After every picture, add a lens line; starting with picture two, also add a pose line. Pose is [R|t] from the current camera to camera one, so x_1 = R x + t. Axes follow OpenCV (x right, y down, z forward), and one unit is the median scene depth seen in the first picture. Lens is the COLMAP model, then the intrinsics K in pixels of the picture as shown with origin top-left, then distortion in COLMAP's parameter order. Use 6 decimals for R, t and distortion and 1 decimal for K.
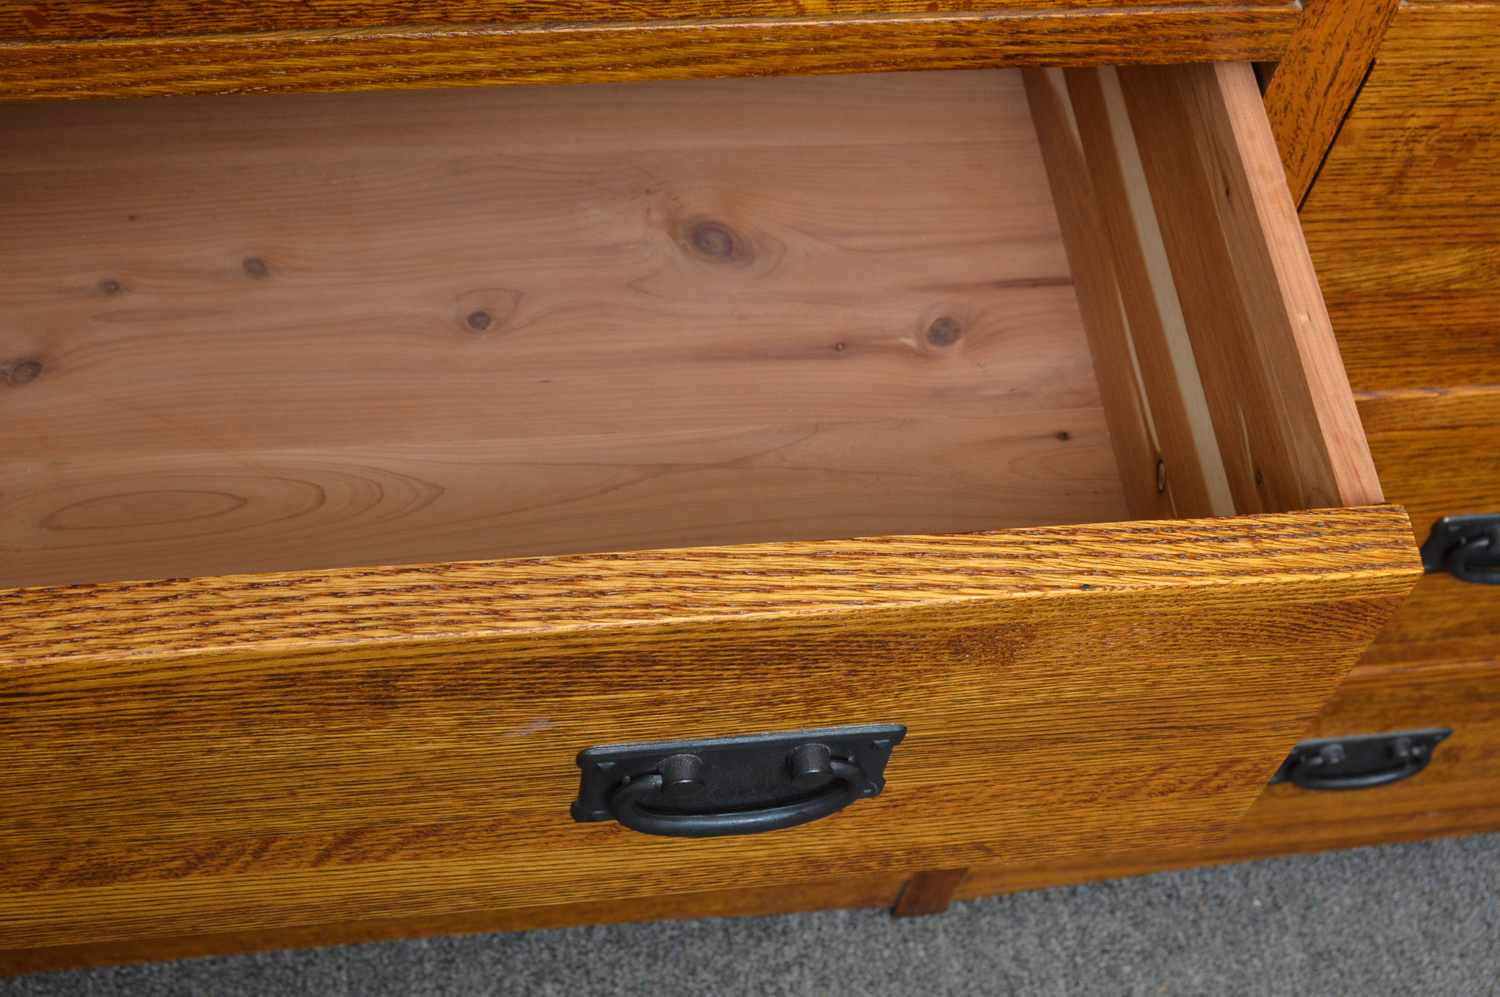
lens RADIAL K [[2548.1, 0, 746.0], [0, 2548.1, 499.5], [0, 0, 1]] dist [-0.069977, 0.000000]
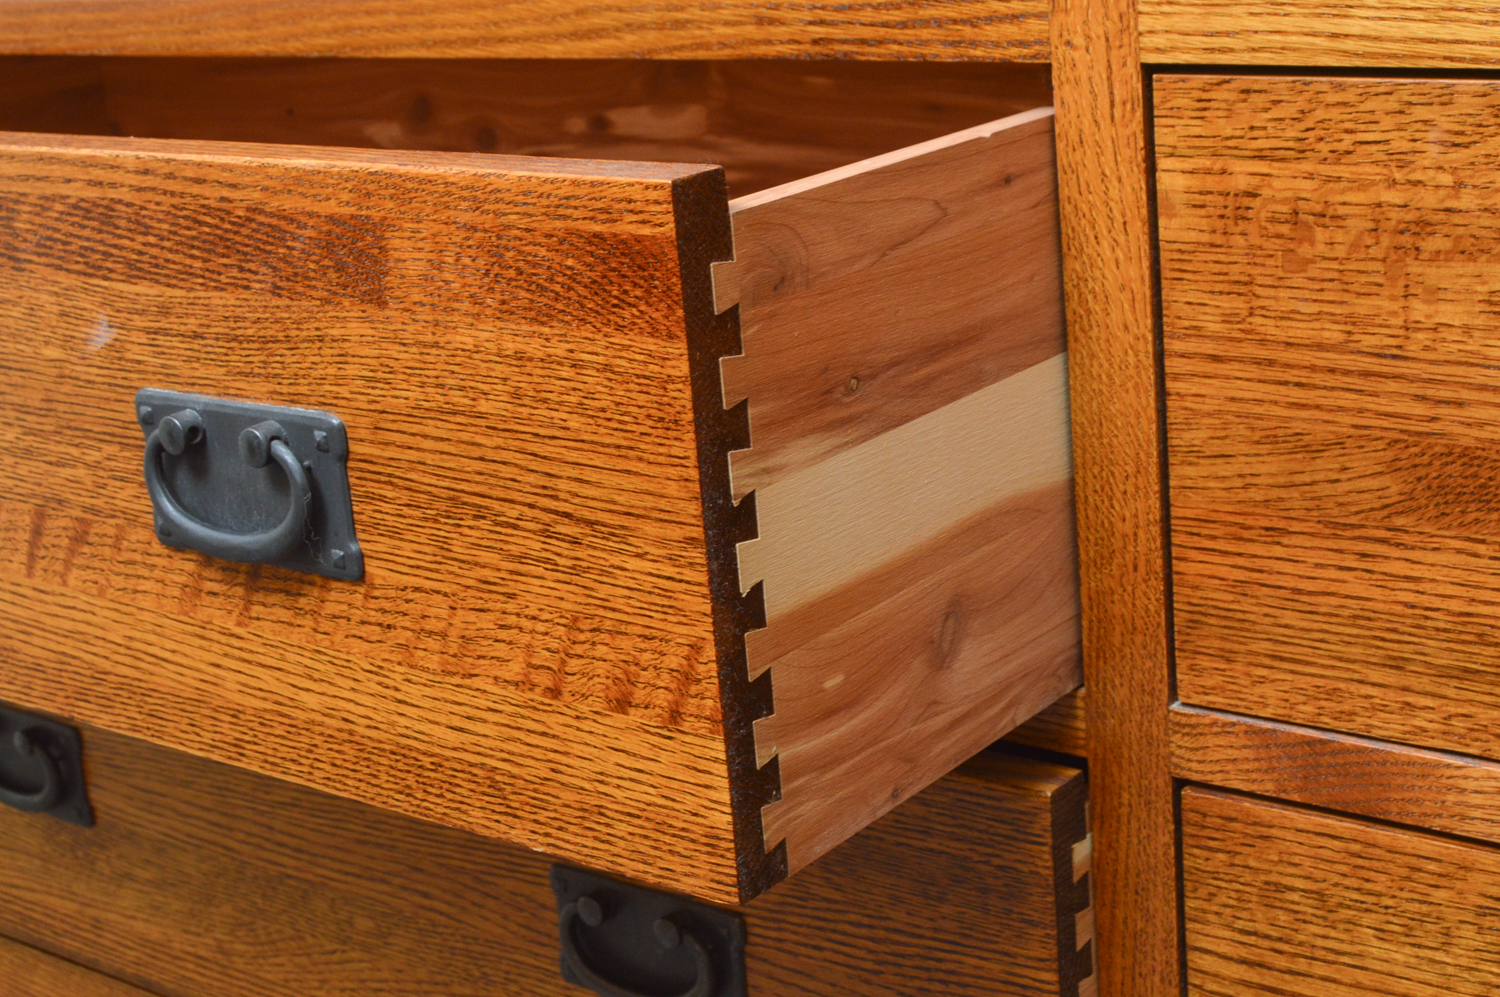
lens RADIAL K [[2548.1, 0, 785.7], [0, 2548.1, 421.2], [0, 0, 1]] dist [-0.069977, 0.000000]
pose [[0.671298, 0.001746, -0.741185, 0.971030], [-0.537905, 0.689121, -0.485562, 0.506643], [0.509919, 0.724644, 0.463545, 0.664293]]
